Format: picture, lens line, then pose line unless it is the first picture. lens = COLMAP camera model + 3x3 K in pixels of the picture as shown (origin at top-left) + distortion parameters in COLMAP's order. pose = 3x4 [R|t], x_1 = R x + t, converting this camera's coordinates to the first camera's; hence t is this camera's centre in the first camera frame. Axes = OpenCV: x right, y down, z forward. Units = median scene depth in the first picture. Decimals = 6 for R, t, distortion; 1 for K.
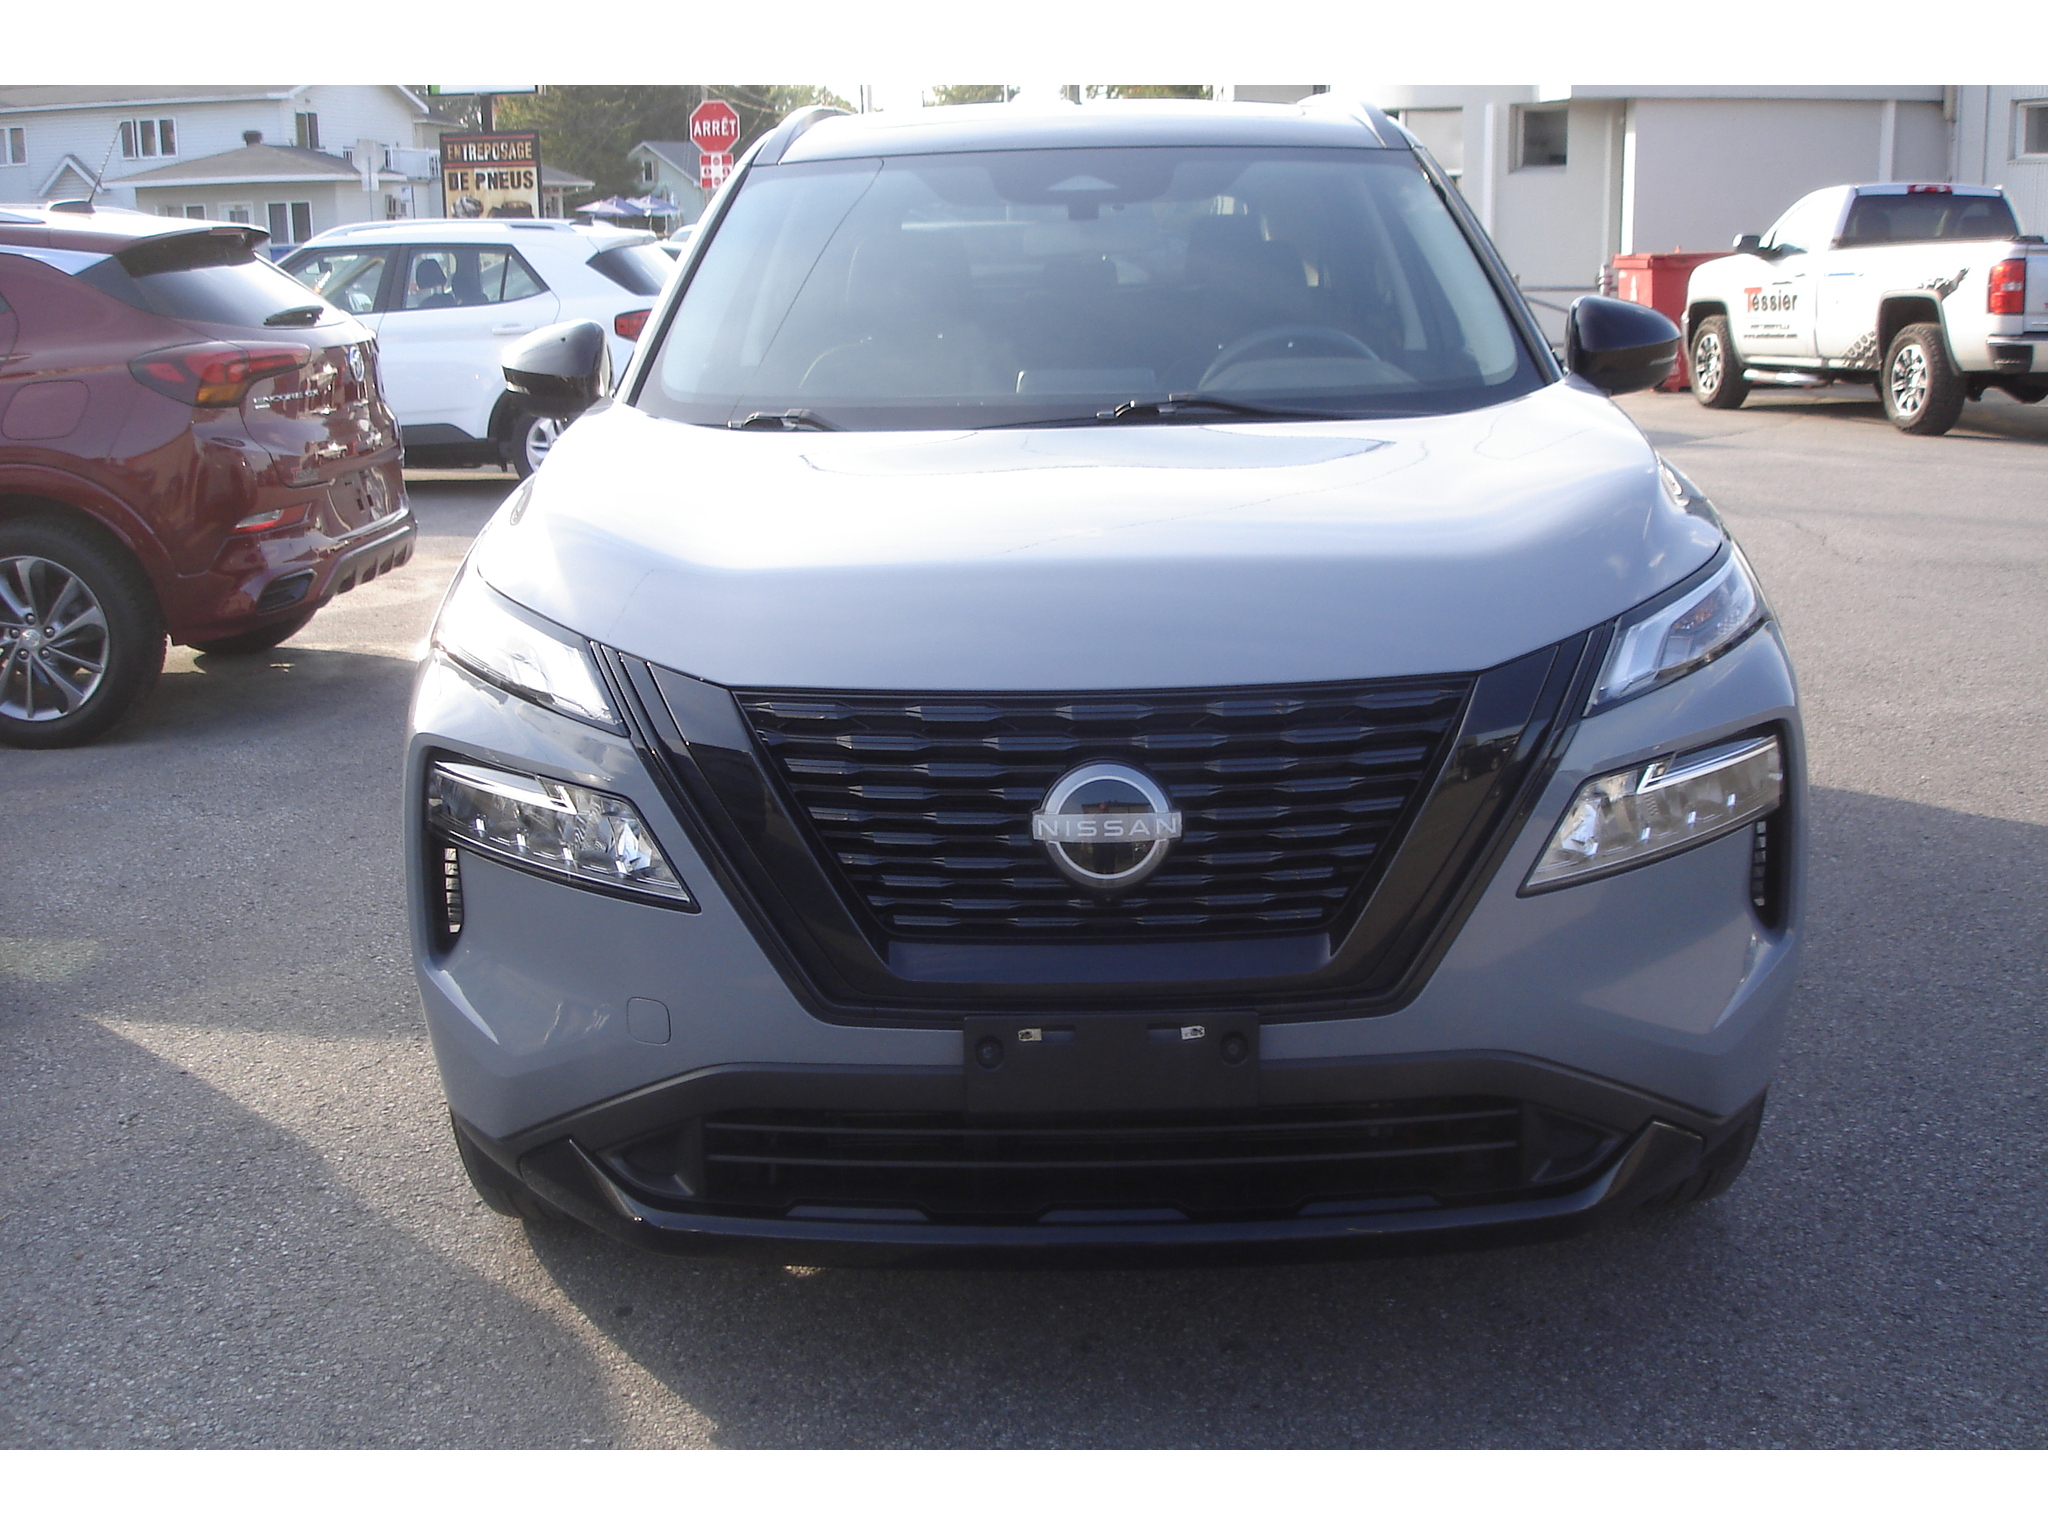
lens RADIAL K [[2401.5, 0, 1023.2], [0, 2401.5, 760.1], [0, 0, 1]] dist [-0.069339, 0.000000]
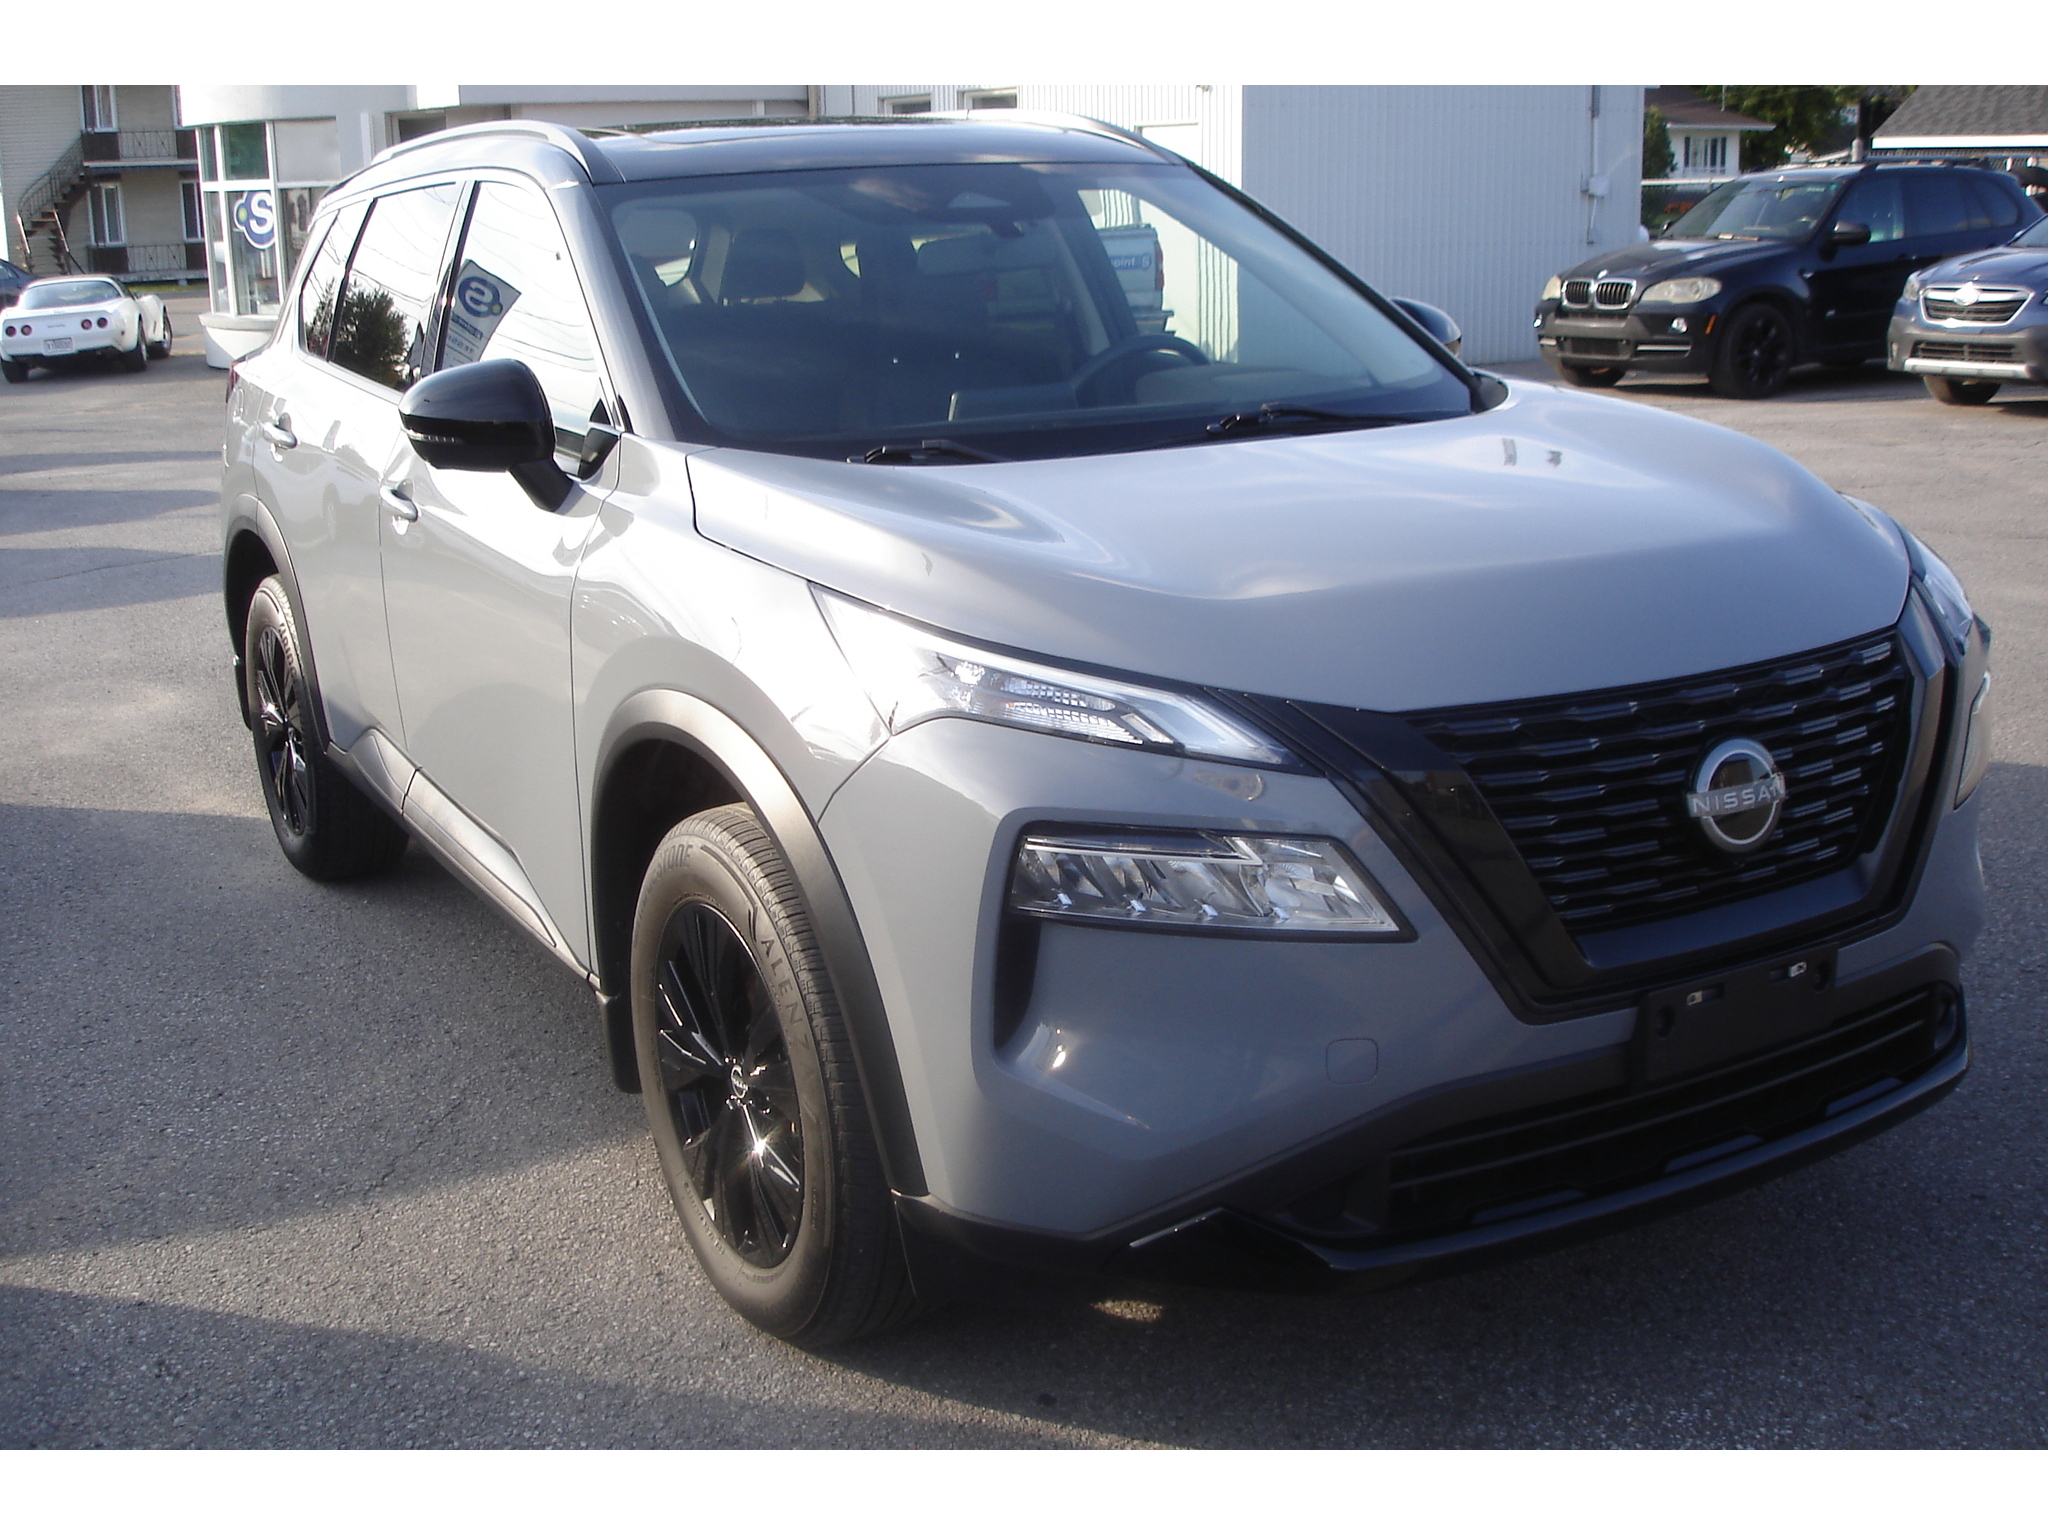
lens RADIAL K [[2401.5, 0, 1023.4], [0, 2401.5, 771.7], [0, 0, 1]] dist [-0.069339, 0.000000]
pose [[0.840461, -0.131152, 0.525761, -0.791517], [0.127749, 0.990876, 0.042960, -0.070334], [-0.526598, 0.031059, 0.849547, 0.239321]]
